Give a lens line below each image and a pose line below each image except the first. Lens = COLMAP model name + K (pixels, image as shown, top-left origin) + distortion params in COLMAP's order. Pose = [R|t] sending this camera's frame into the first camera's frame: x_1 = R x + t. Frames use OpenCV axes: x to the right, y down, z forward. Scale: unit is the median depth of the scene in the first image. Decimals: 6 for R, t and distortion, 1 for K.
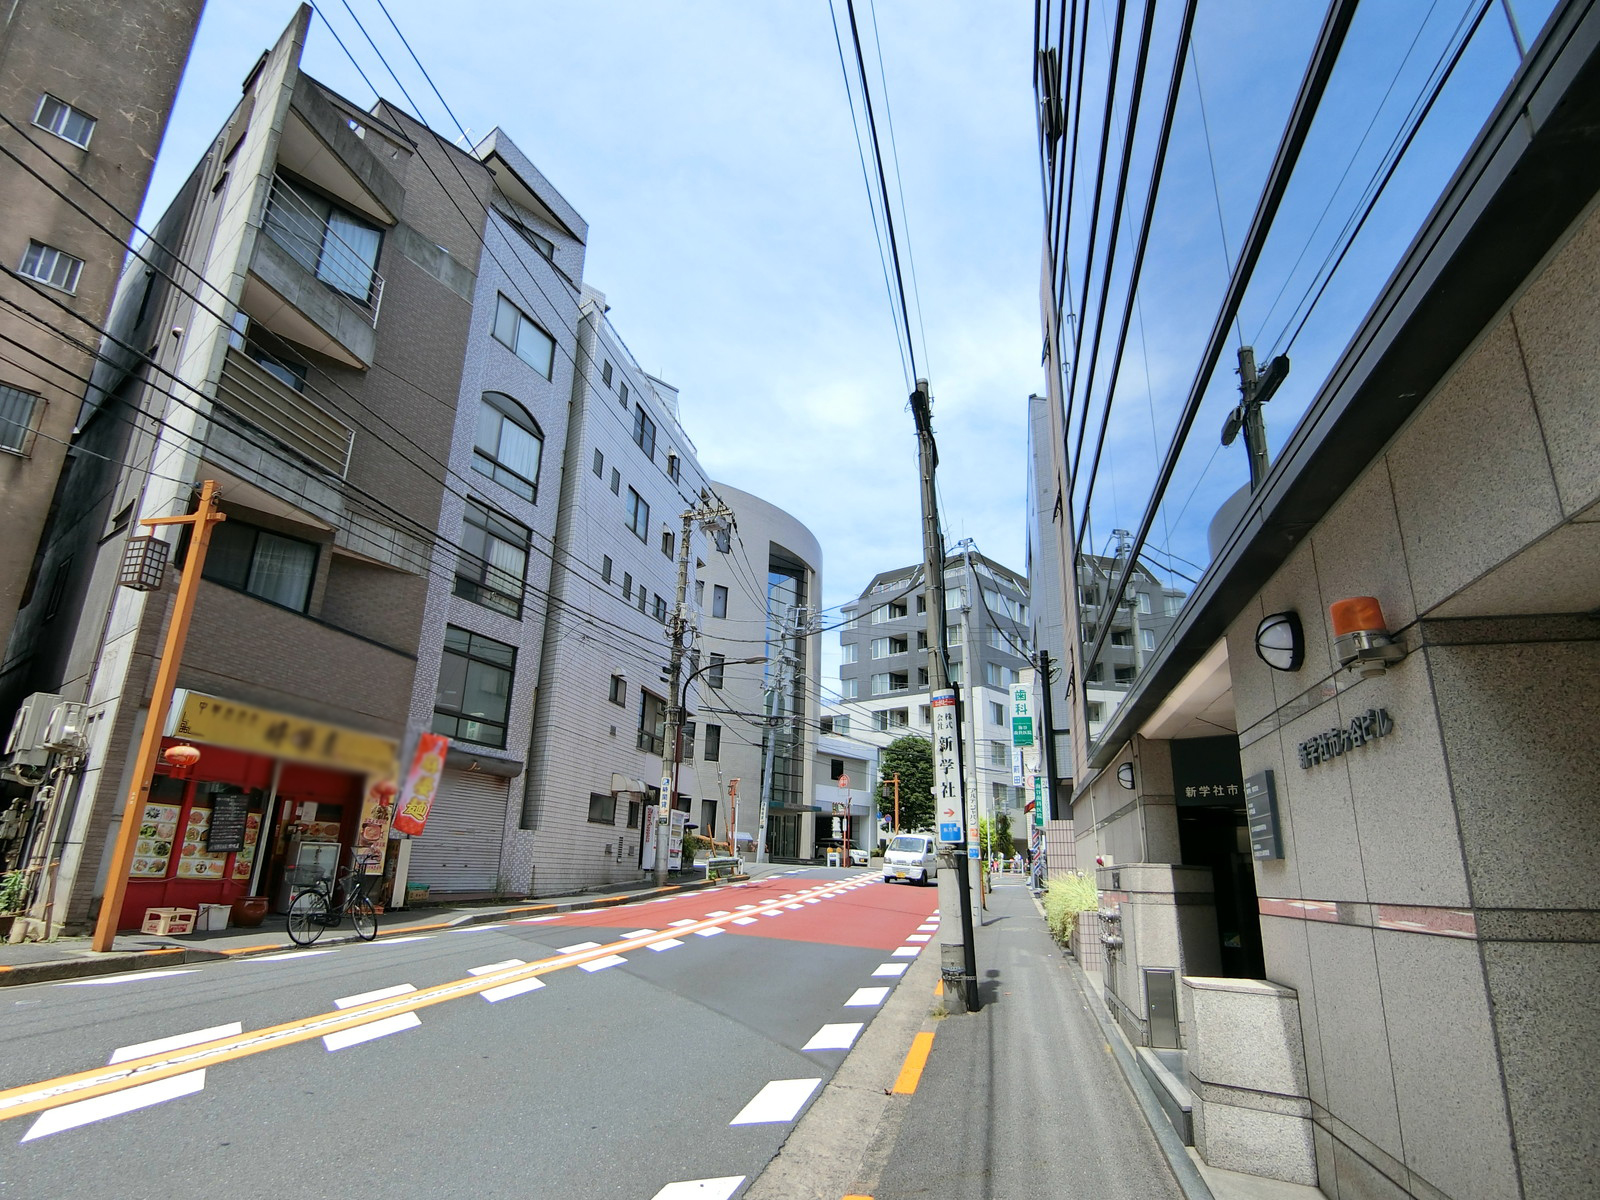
lens RADIAL K [[860.2, 0, 797.6], [0, 860.2, 629.3], [0, 0, 1]] dist [-0.000633, 0.000602]
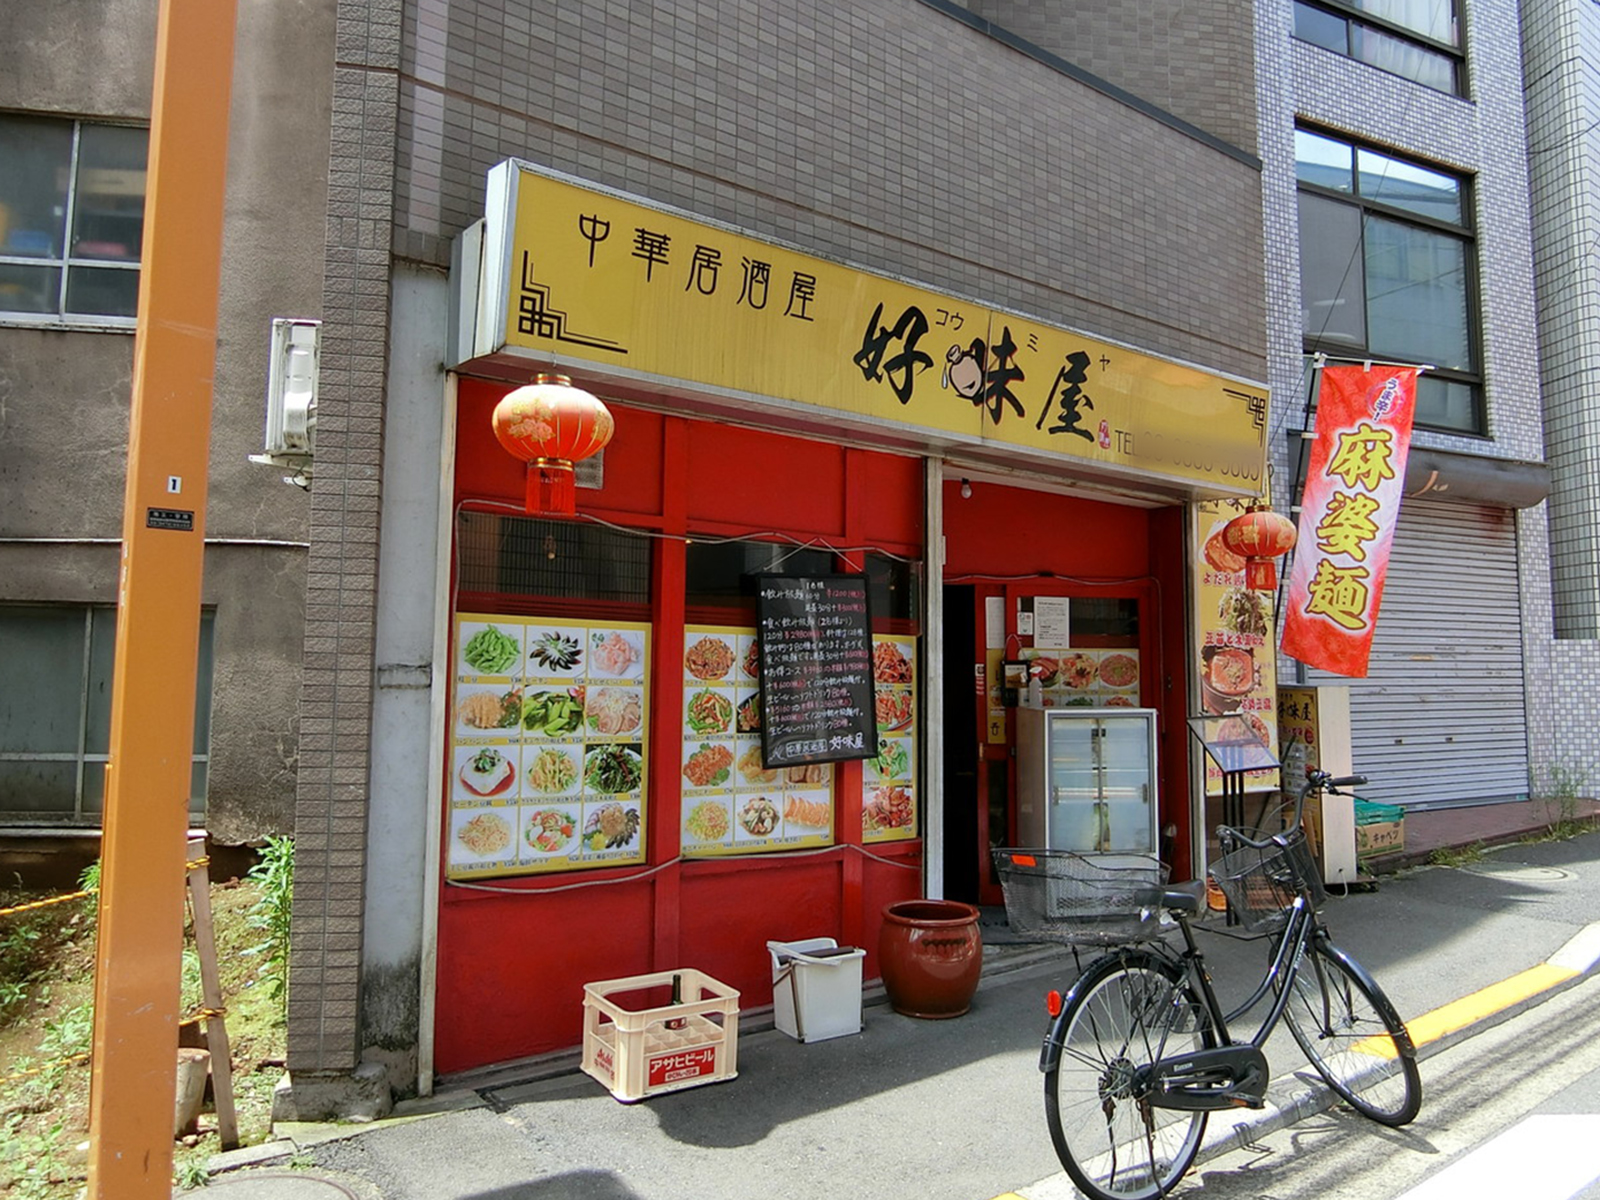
lens RADIAL K [[860.2, 0, 797.6], [0, 860.2, 629.3], [0, 0, 1]] dist [-0.000633, 0.000602]
pose [[0.698899, -0.075153, -0.711261, -0.411051], [0.215874, 0.970250, 0.109604, 0.161634], [0.681864, -0.230145, 0.694330, 0.720583]]
